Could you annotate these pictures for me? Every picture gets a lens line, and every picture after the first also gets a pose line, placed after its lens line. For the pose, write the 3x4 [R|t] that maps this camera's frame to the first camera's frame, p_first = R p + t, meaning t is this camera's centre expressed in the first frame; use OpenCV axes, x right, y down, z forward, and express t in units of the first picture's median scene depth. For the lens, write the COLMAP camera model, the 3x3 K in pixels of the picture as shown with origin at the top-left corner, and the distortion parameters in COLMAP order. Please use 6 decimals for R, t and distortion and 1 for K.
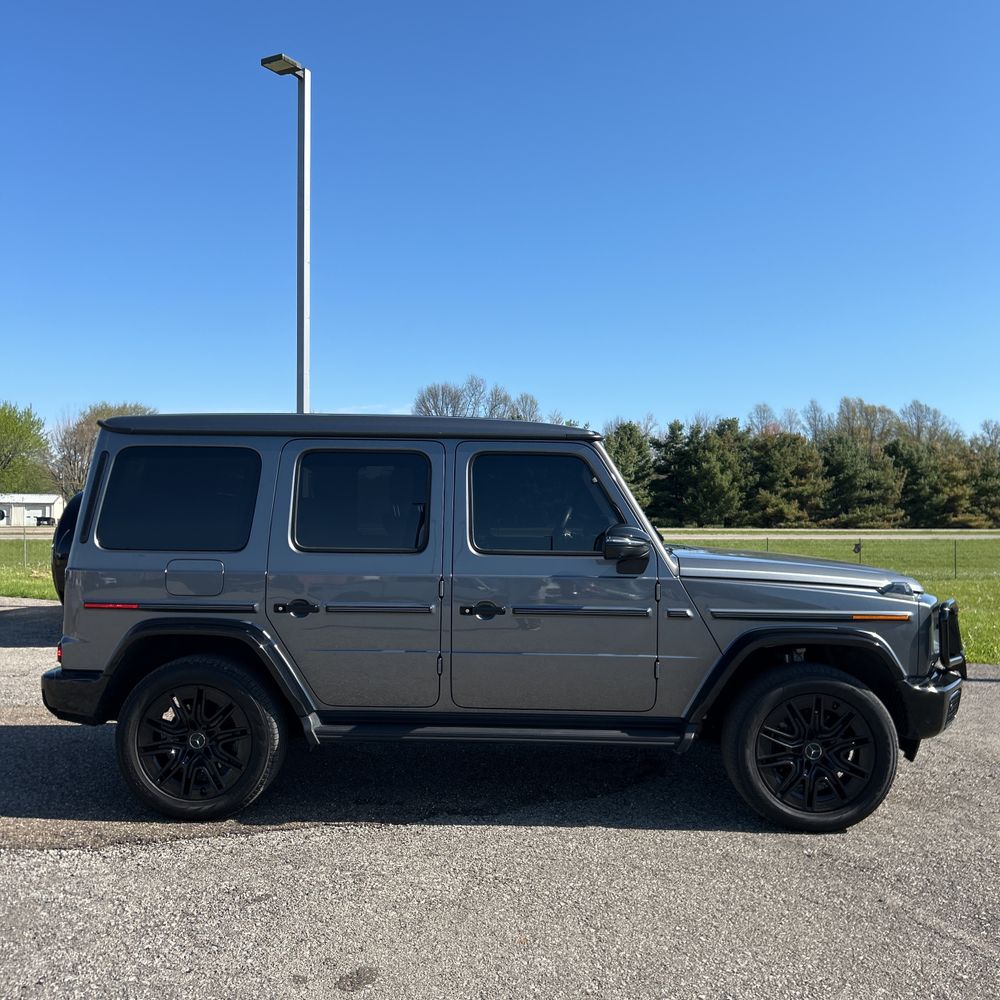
lens RADIAL K [[952.3, 0, 500.0], [0, 952.3, 500.0], [0, 0, 1]] dist [0.010929, 0.005423]
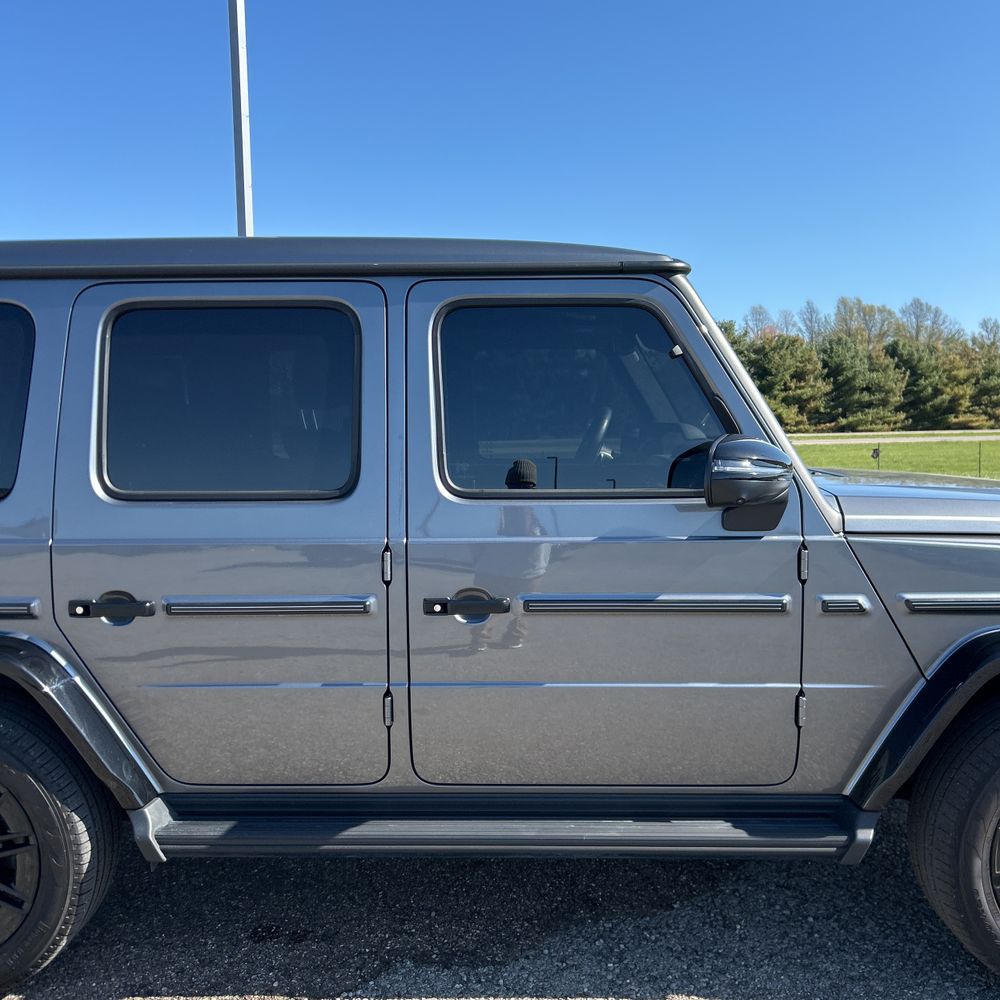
lens RADIAL K [[952.3, 0, 500.0], [0, 952.3, 500.0], [0, 0, 1]] dist [0.010929, 0.005423]
pose [[0.999727, -0.021925, 0.008031, -0.001324], [0.021083, 0.995435, 0.093086, 0.004684], [-0.010035, -0.092891, 0.995626, 0.231042]]
